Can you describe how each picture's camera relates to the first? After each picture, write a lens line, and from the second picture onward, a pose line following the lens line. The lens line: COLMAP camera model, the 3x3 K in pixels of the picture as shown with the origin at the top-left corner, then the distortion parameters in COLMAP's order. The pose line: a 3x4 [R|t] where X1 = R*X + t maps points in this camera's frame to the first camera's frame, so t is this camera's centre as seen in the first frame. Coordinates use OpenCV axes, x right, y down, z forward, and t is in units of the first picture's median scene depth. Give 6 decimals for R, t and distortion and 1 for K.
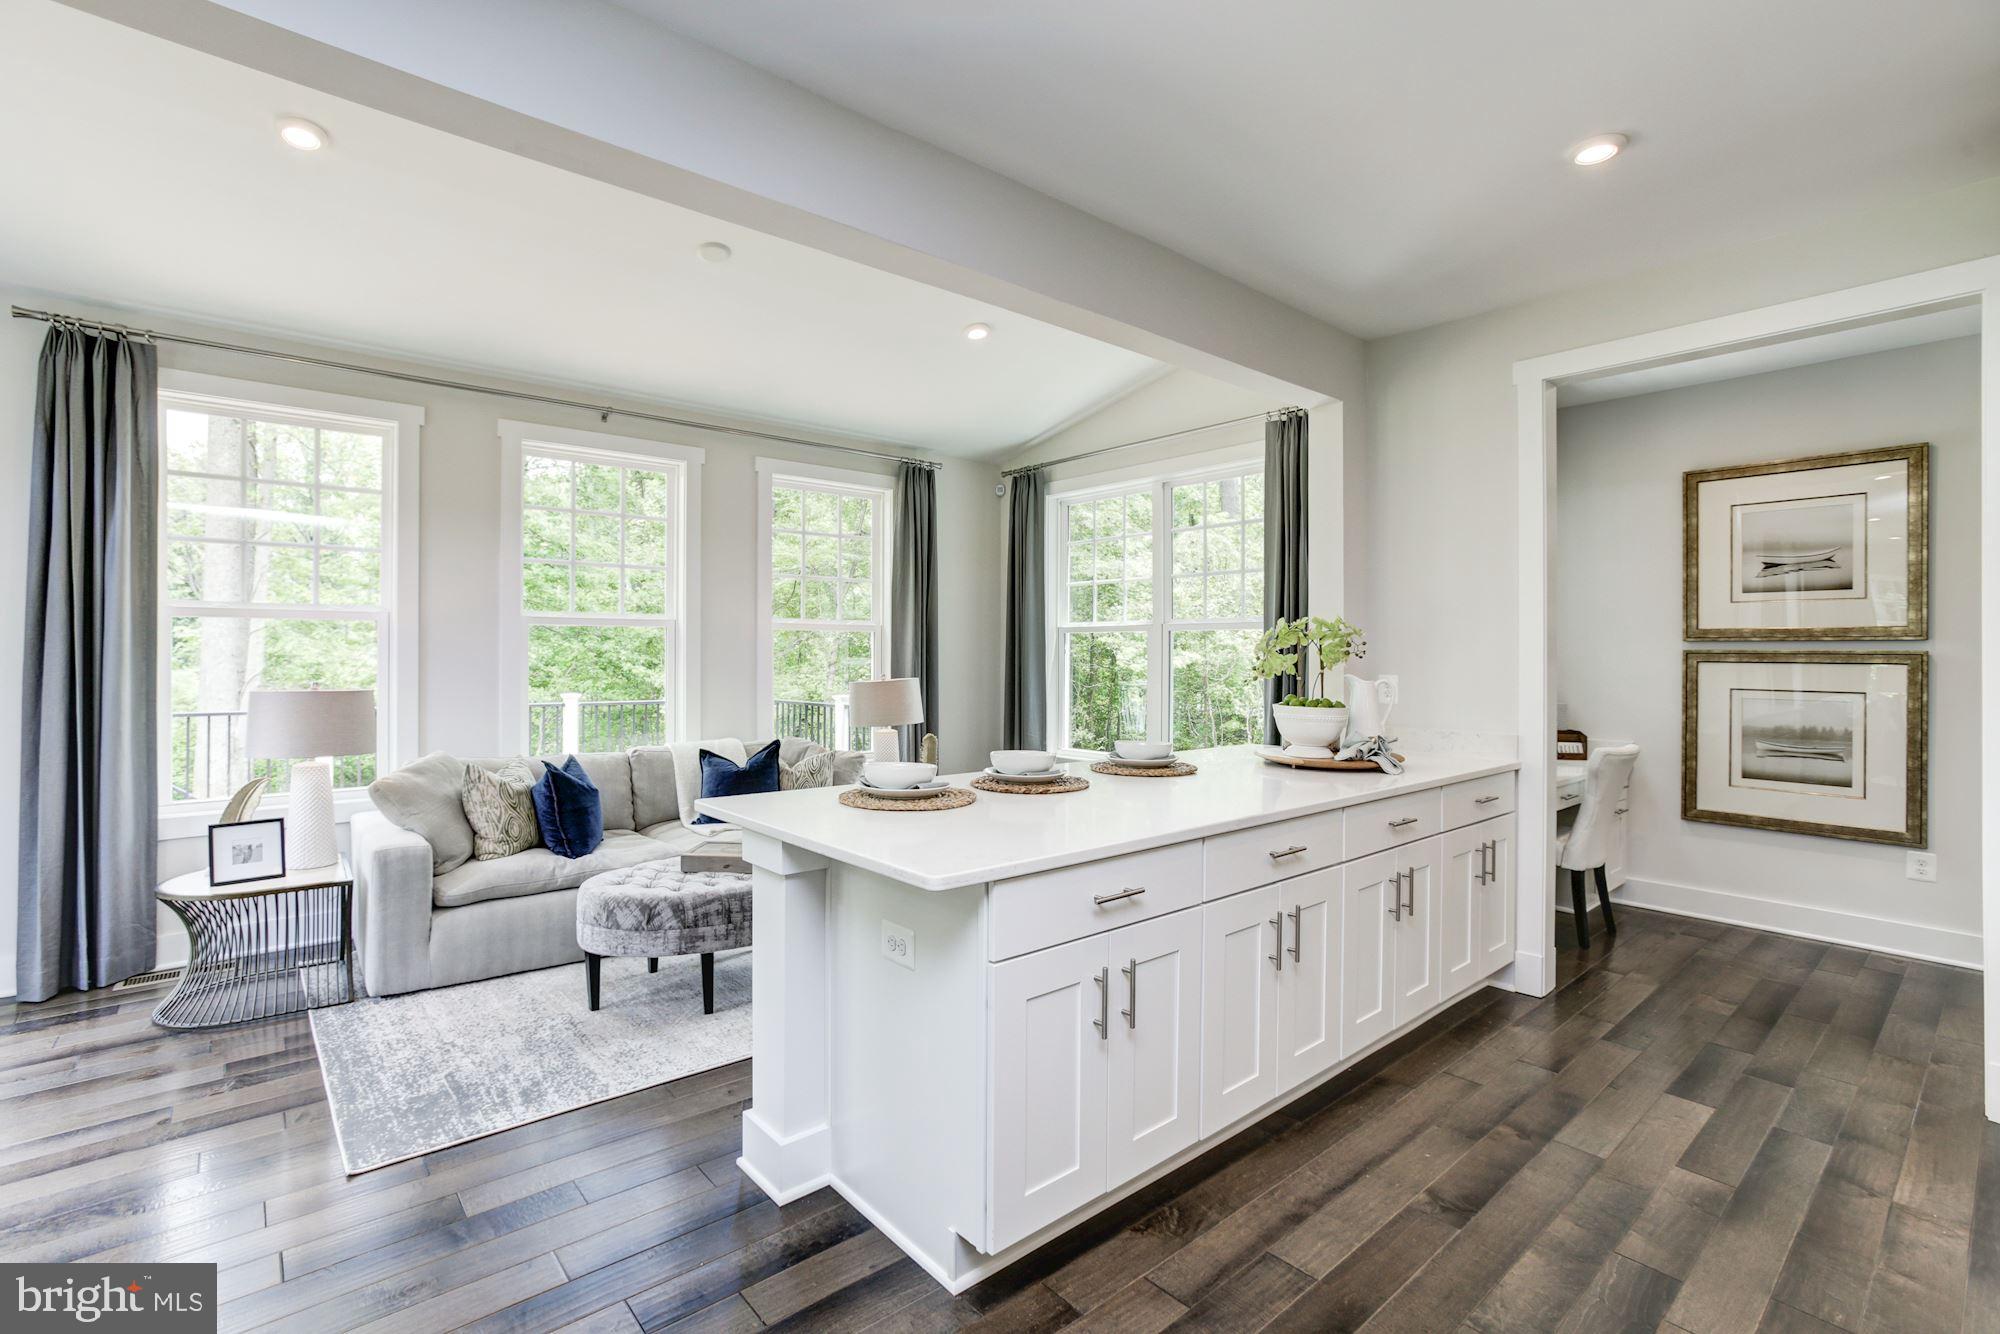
lens RADIAL K [[912.0, 0, 995.5], [0, 912.0, 660.4], [0, 0, 1]] dist [0.000864, 0.002899]
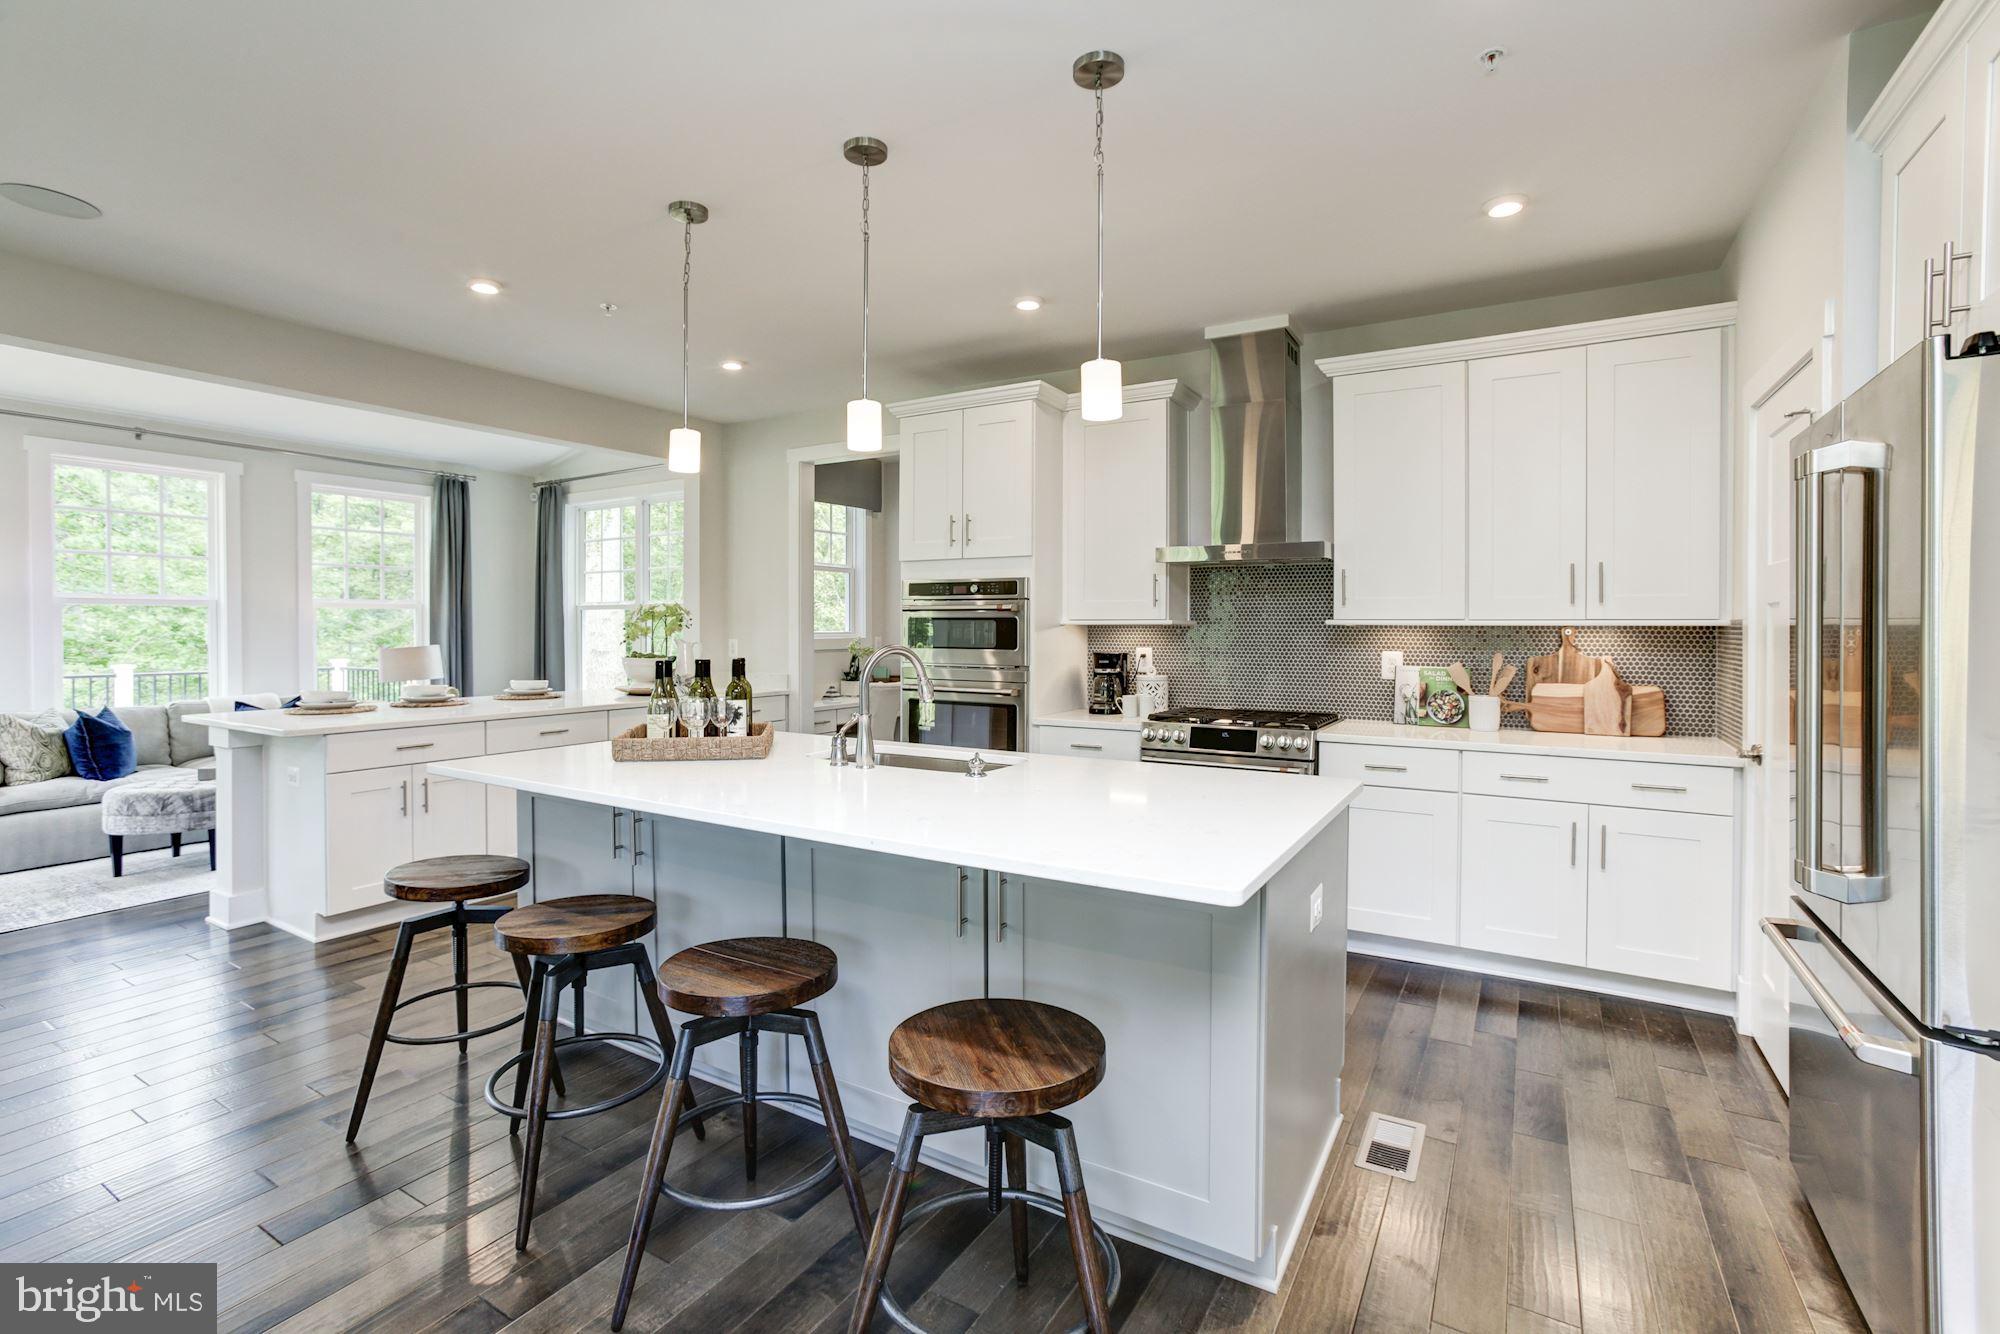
lens RADIAL K [[912.0, 0, 1002.2], [0, 912.0, 630.2], [0, 0, 1]] dist [0.000864, 0.002899]
pose [[0.951508, -0.005621, 0.307572, 0.337644], [0.006334, 0.999979, -0.001320, 0.008568], [-0.307558, 0.003204, 0.951524, -0.605623]]
